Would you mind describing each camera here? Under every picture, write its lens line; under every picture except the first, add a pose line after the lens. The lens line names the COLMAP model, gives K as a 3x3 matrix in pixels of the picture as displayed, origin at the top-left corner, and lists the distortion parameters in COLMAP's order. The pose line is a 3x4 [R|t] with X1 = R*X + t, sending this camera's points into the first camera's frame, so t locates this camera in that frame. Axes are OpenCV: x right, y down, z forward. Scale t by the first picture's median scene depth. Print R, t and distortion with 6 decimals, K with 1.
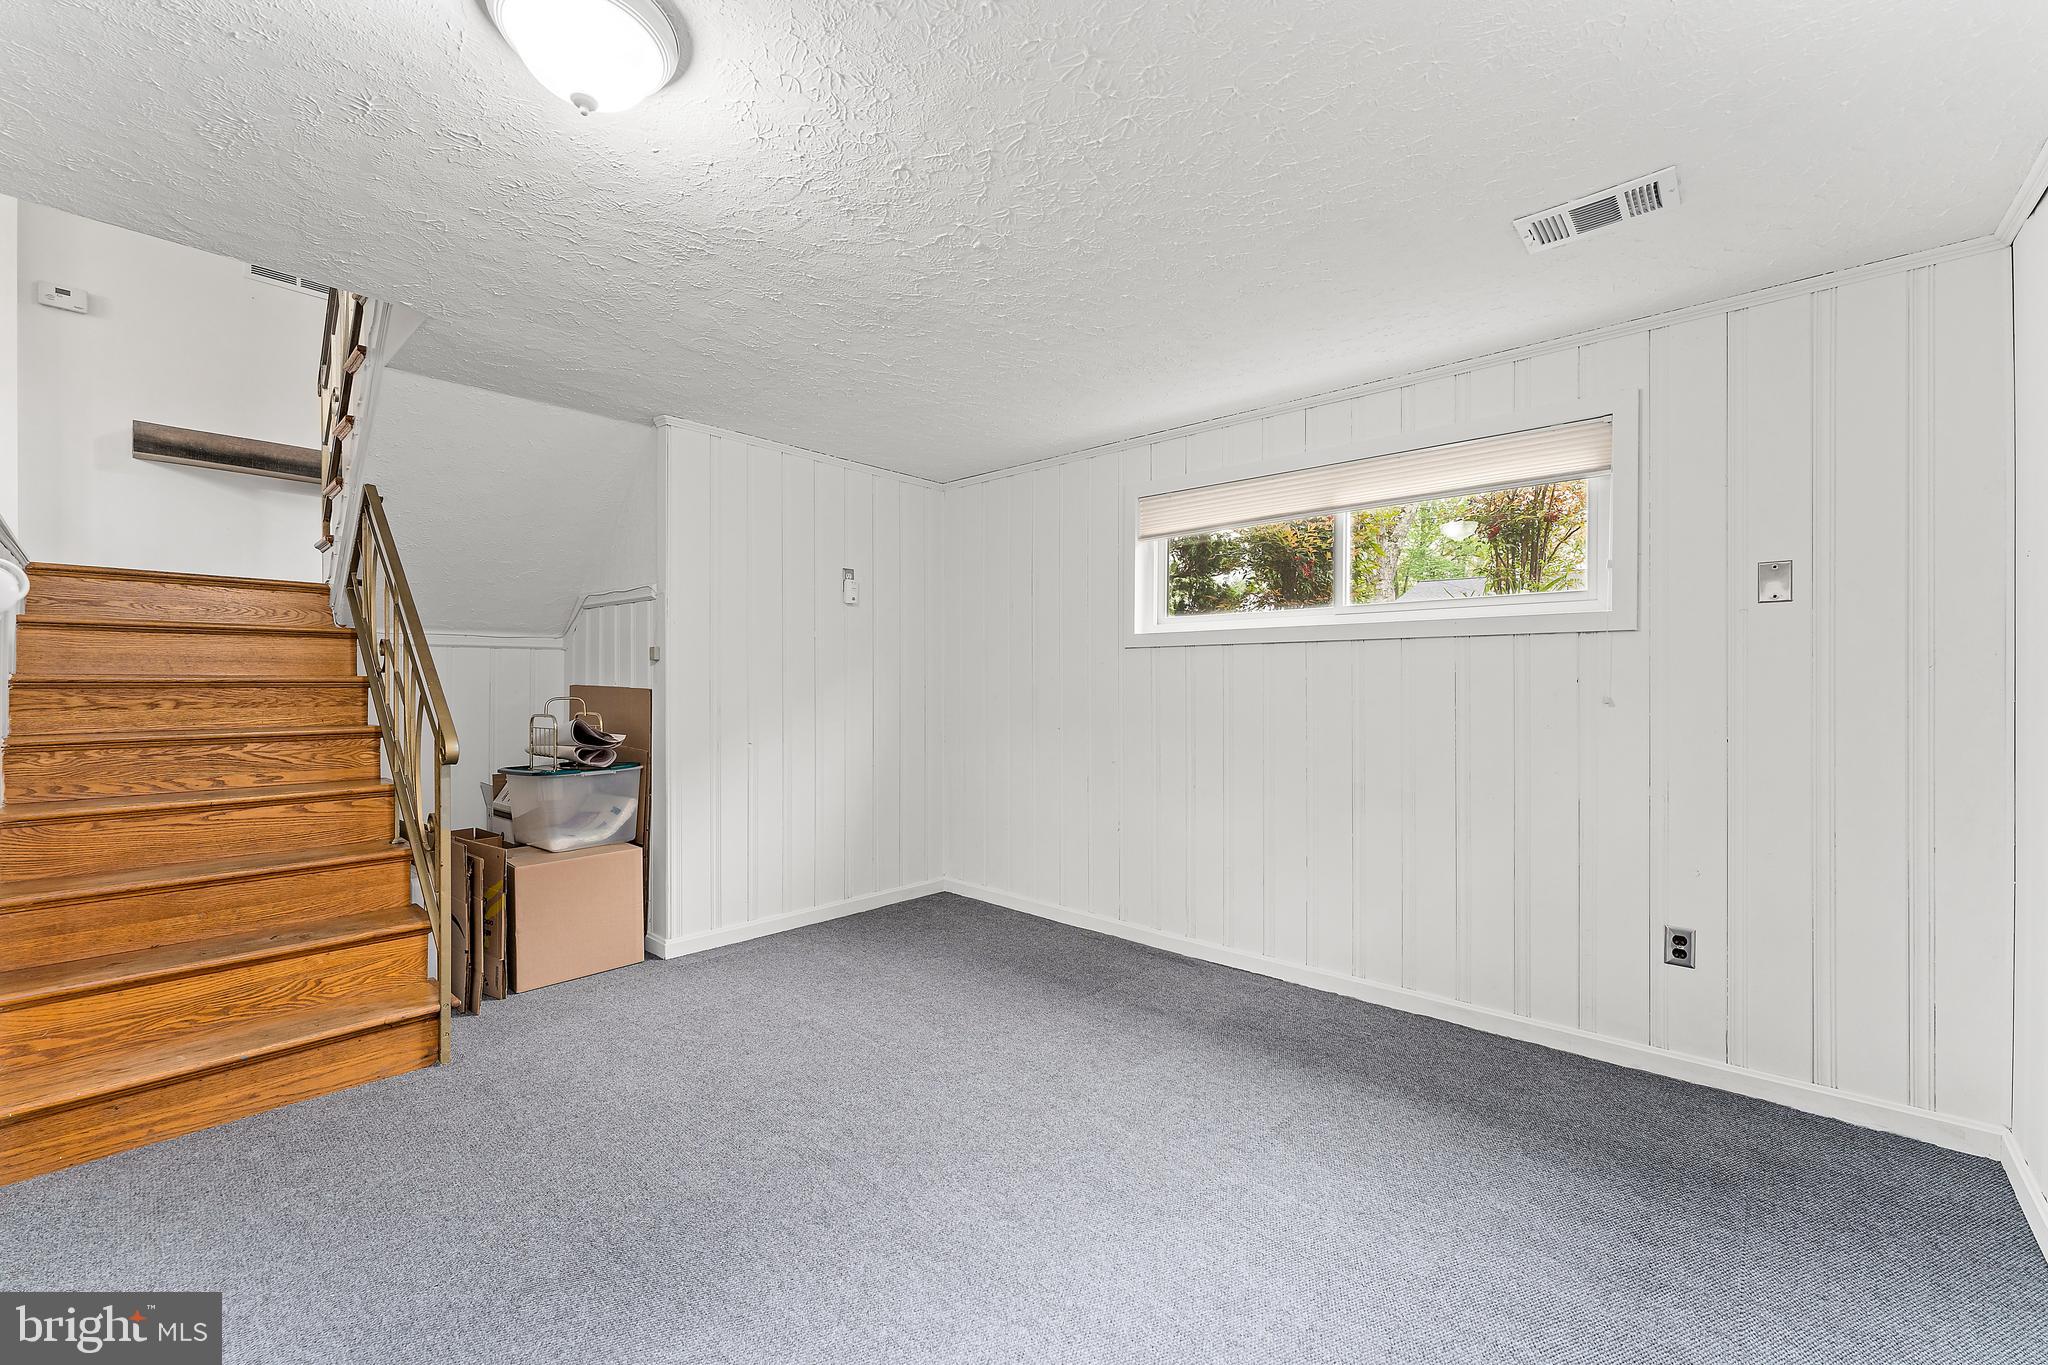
lens RADIAL K [[828.0, 0, 1014.5], [0, 828.0, 691.0], [0, 0, 1]] dist [0.001016, -0.000058]
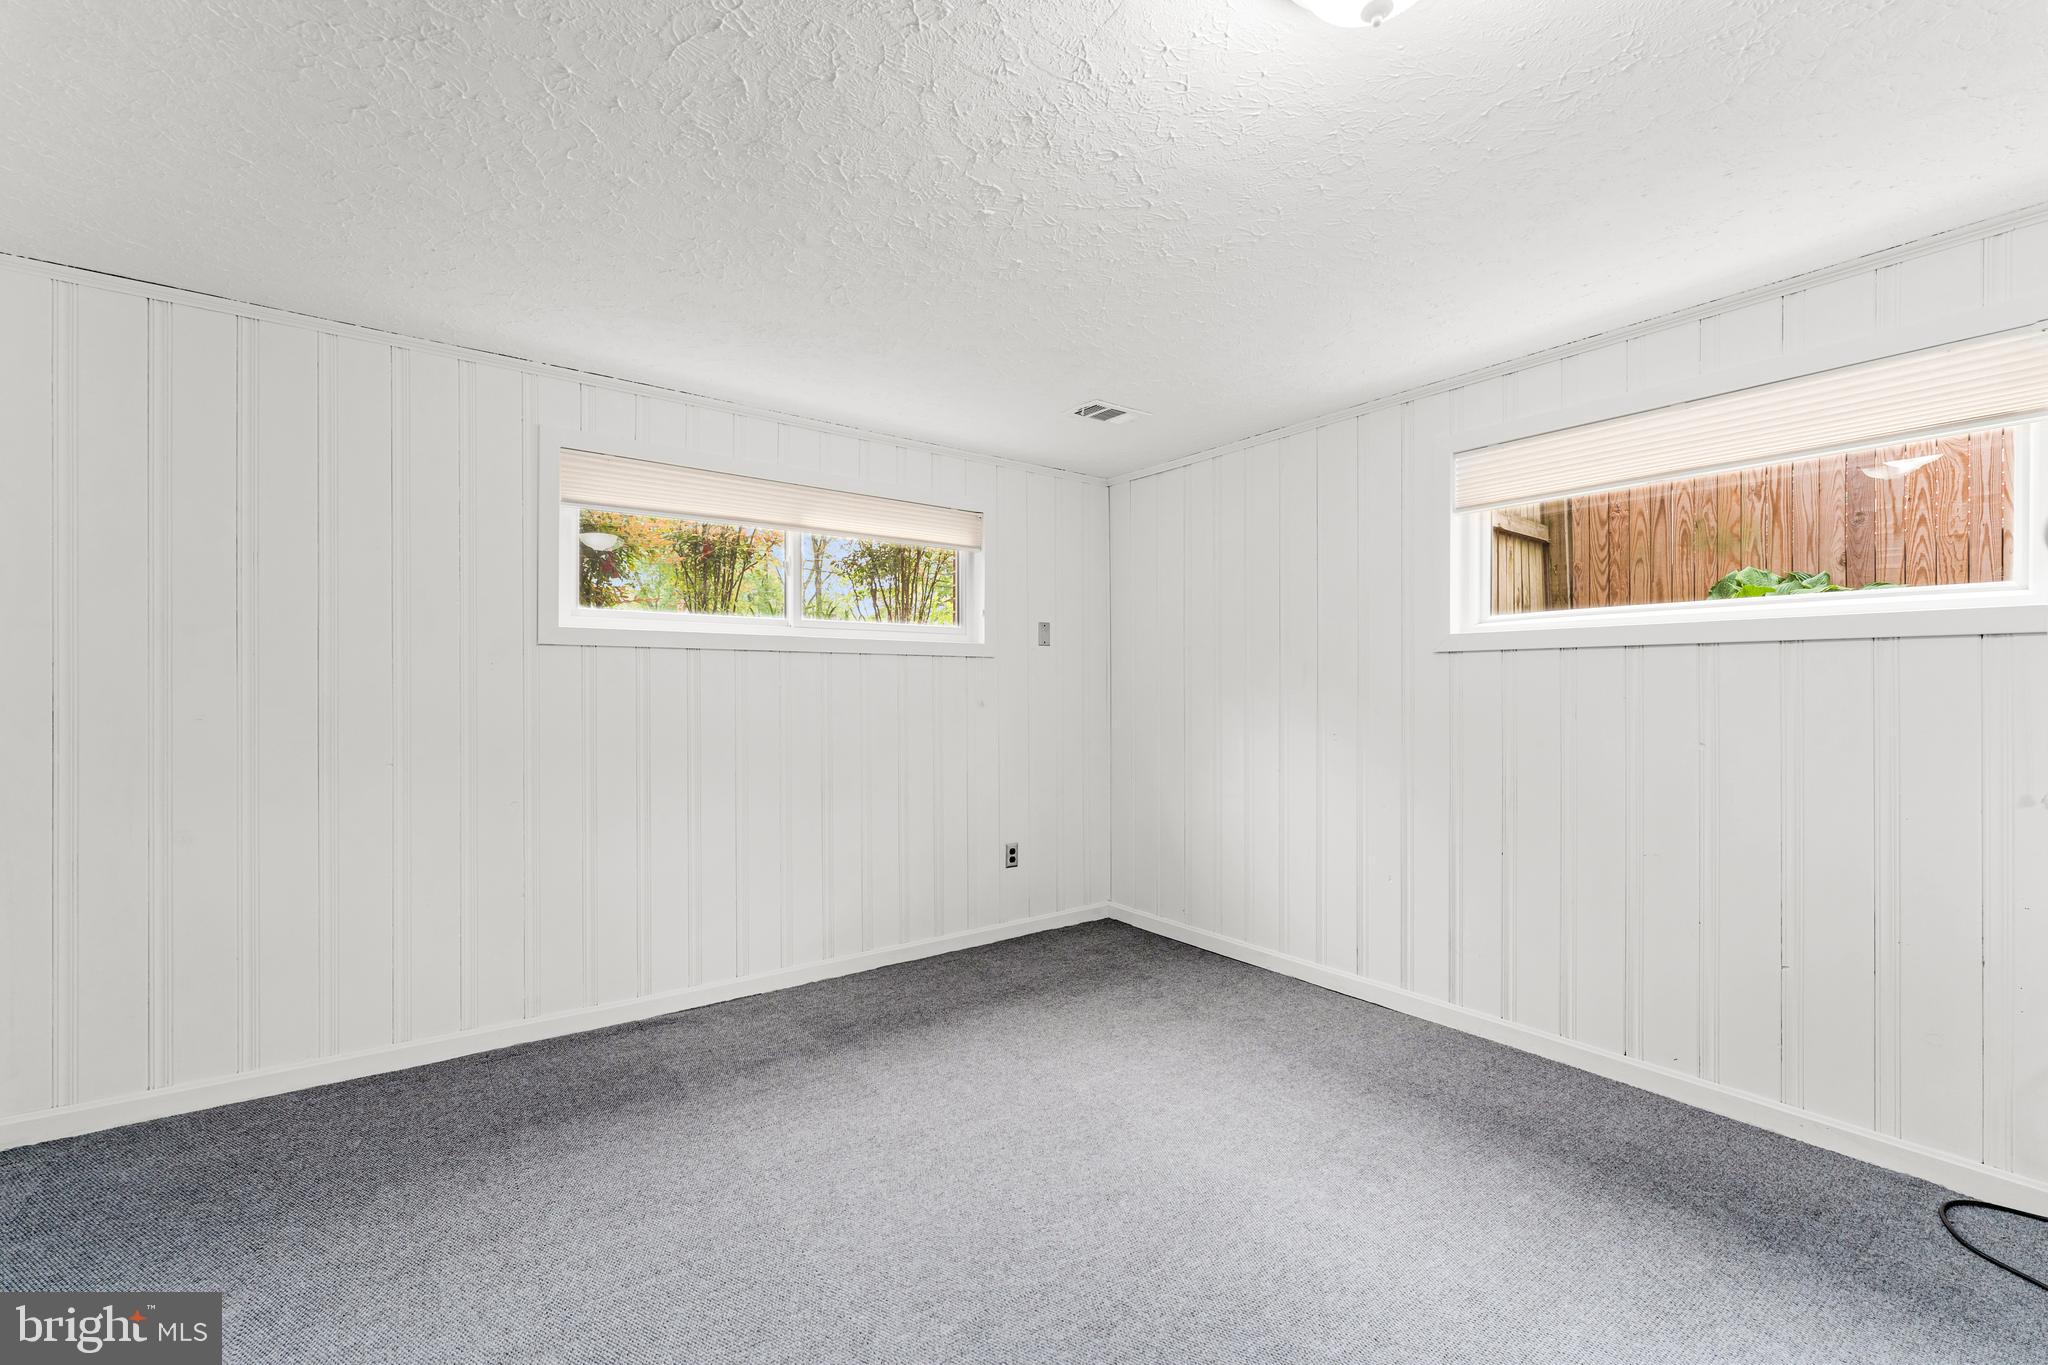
lens RADIAL K [[828.0, 0, 1017.9], [0, 828.0, 696.6], [0, 0, 1]] dist [0.001016, -0.000058]
pose [[0.184893, 0.000507, 0.982758, -0.656357], [0.008279, 0.999964, -0.002073, 0.002623], [-0.982724, 0.008519, 0.184882, 0.580886]]
